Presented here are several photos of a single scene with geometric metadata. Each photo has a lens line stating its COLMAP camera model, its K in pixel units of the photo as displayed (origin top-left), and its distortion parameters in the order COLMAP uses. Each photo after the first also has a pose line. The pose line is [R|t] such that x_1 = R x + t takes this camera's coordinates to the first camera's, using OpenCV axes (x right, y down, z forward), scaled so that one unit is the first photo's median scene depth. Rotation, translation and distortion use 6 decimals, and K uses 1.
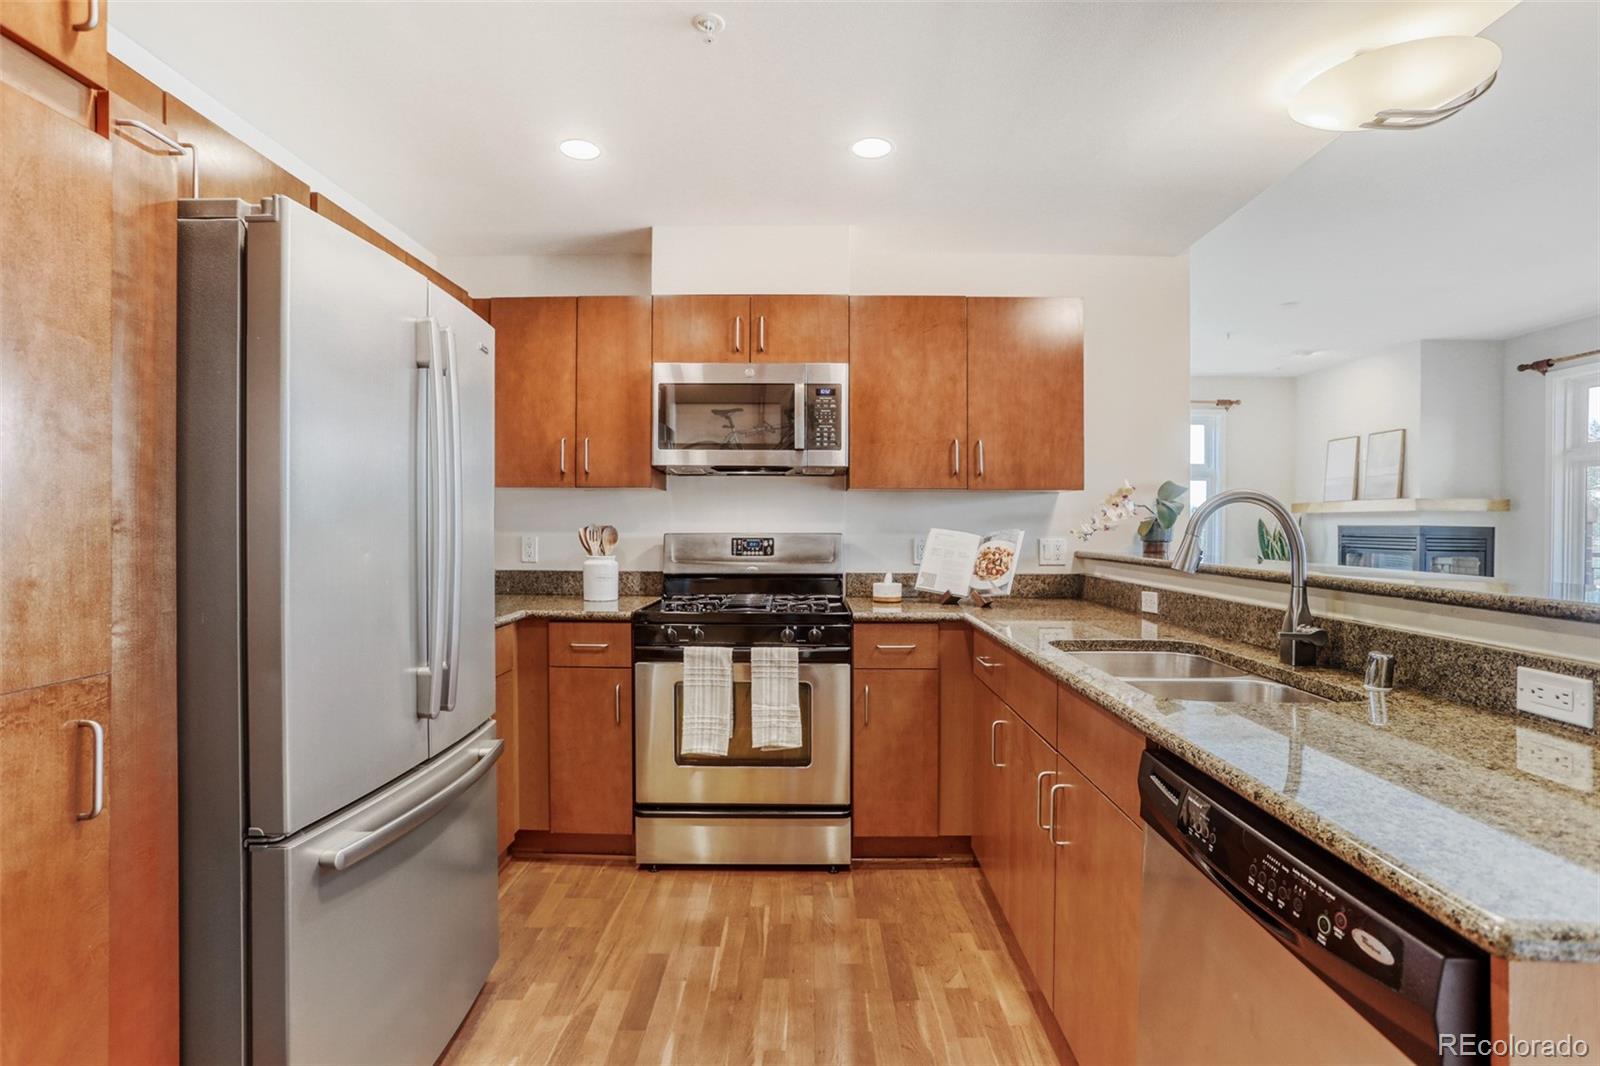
lens RADIAL K [[781.3, 0, 801.9], [0, 781.3, 530.9], [0, 0, 1]] dist [-0.033218, 0.016019]
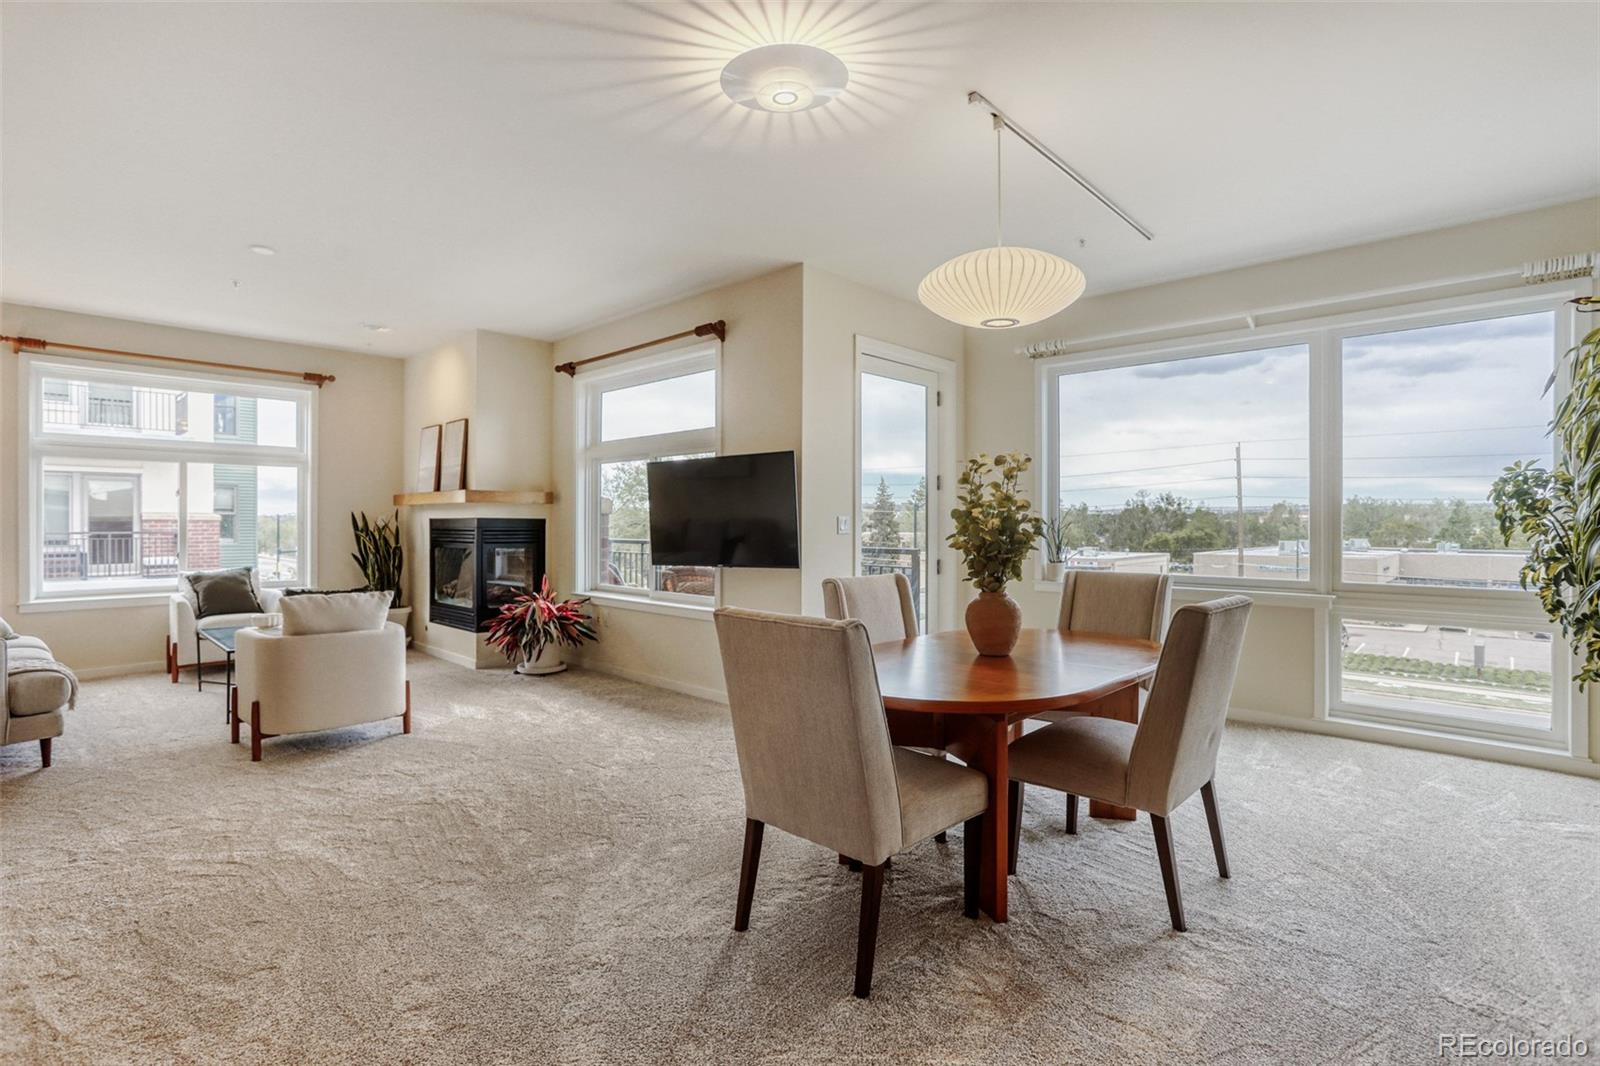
lens RADIAL K [[781.3, 0, 803.8], [0, 781.3, 528.6], [0, 0, 1]] dist [-0.033218, 0.016019]
pose [[0.680607, -0.013028, 0.732533, 0.990129], [0.011057, 0.999911, 0.007511, 0.012417], [-0.732565, 0.002987, 0.680690, 0.043894]]
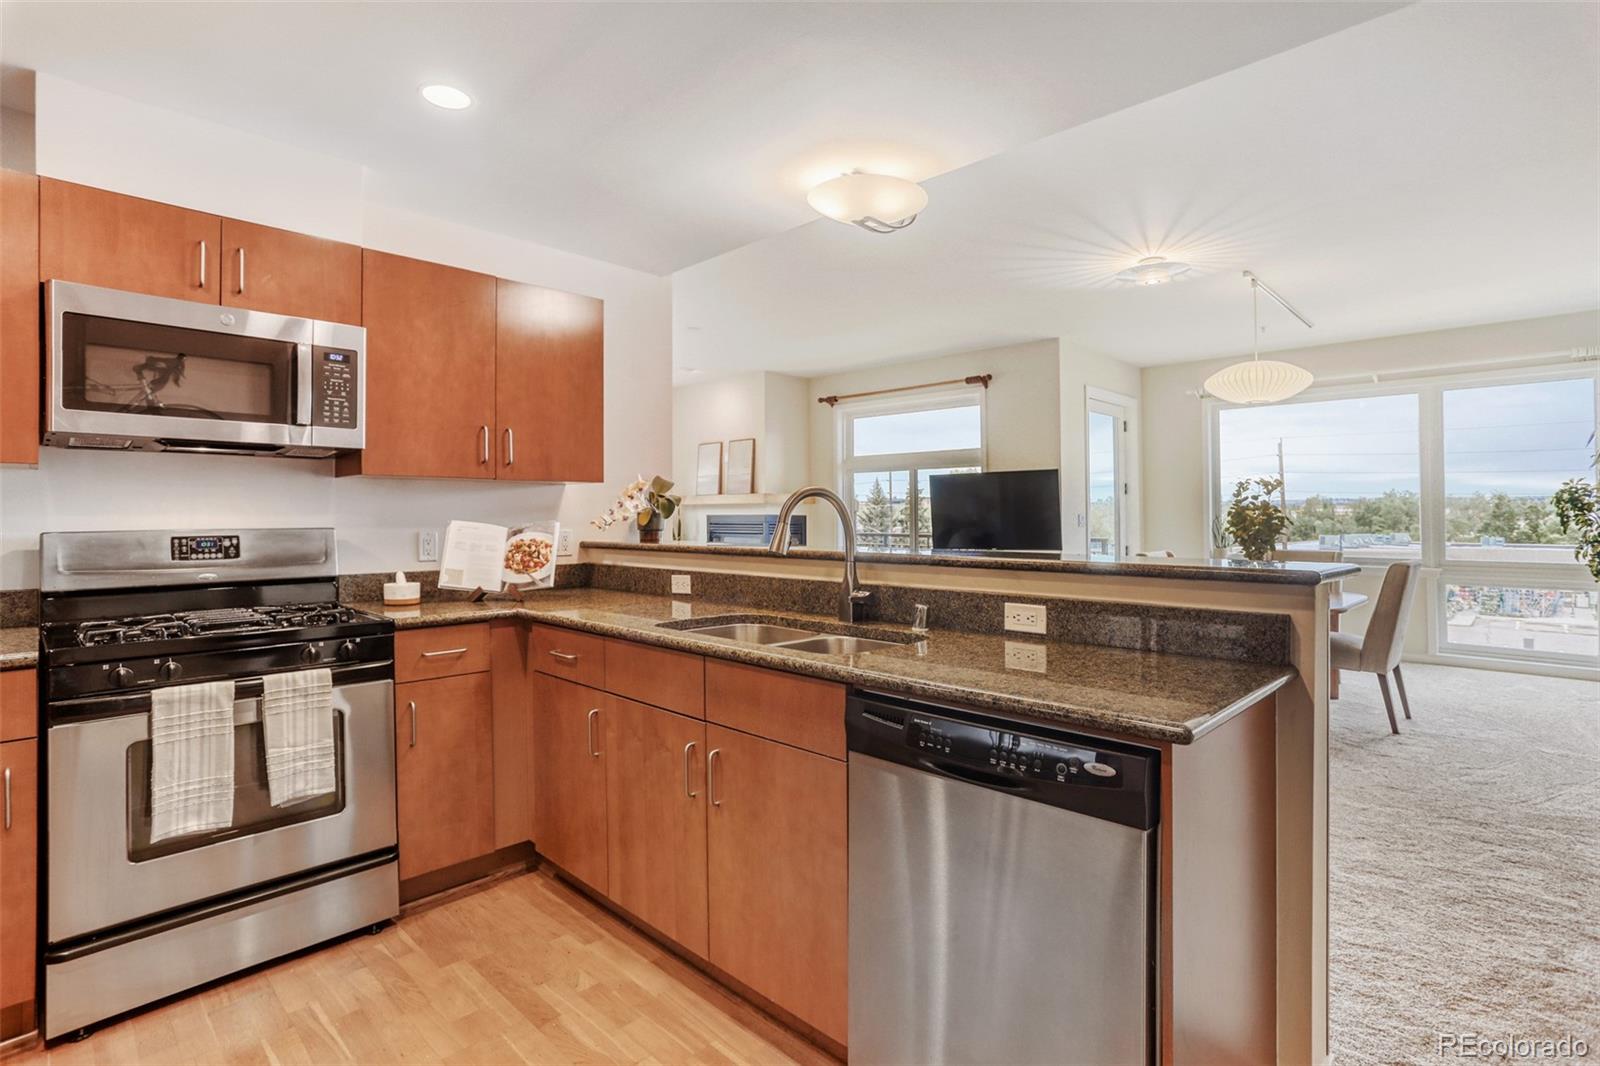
lens RADIAL K [[781.3, 0, 818.8], [0, 781.3, 503.3], [0, 0, 1]] dist [-0.033218, 0.016019]
pose [[0.695677, 0.005116, 0.718336, -0.205998], [0.011691, 0.999762, -0.018443, -0.001863], [-0.718259, 0.021229, 0.695452, 0.063986]]
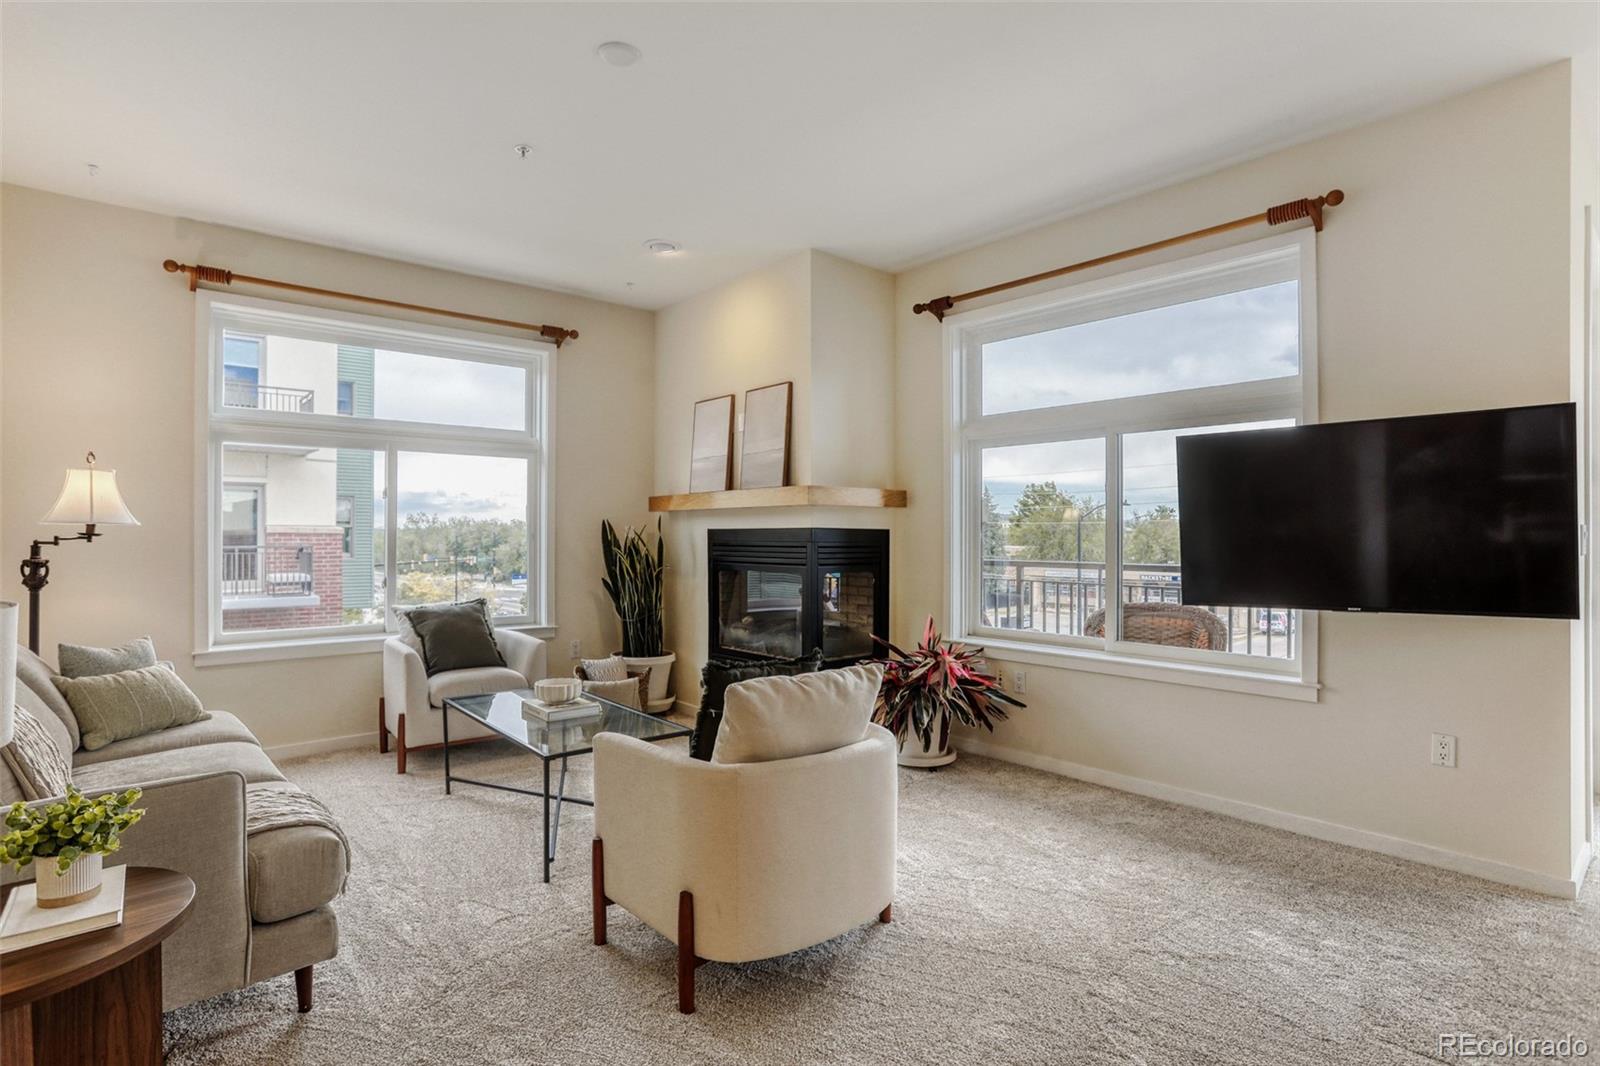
lens RADIAL K [[823.9, 0, 830.1], [0, 823.9, 539.7], [0, 0, 1]] dist [-0.044499, 0.004454]
pose [[0.738926, -0.011468, 0.673689, 0.927466], [0.011819, 0.999922, 0.004059, 0.002896], [-0.673683, 0.004963, 0.739004, 1.276739]]
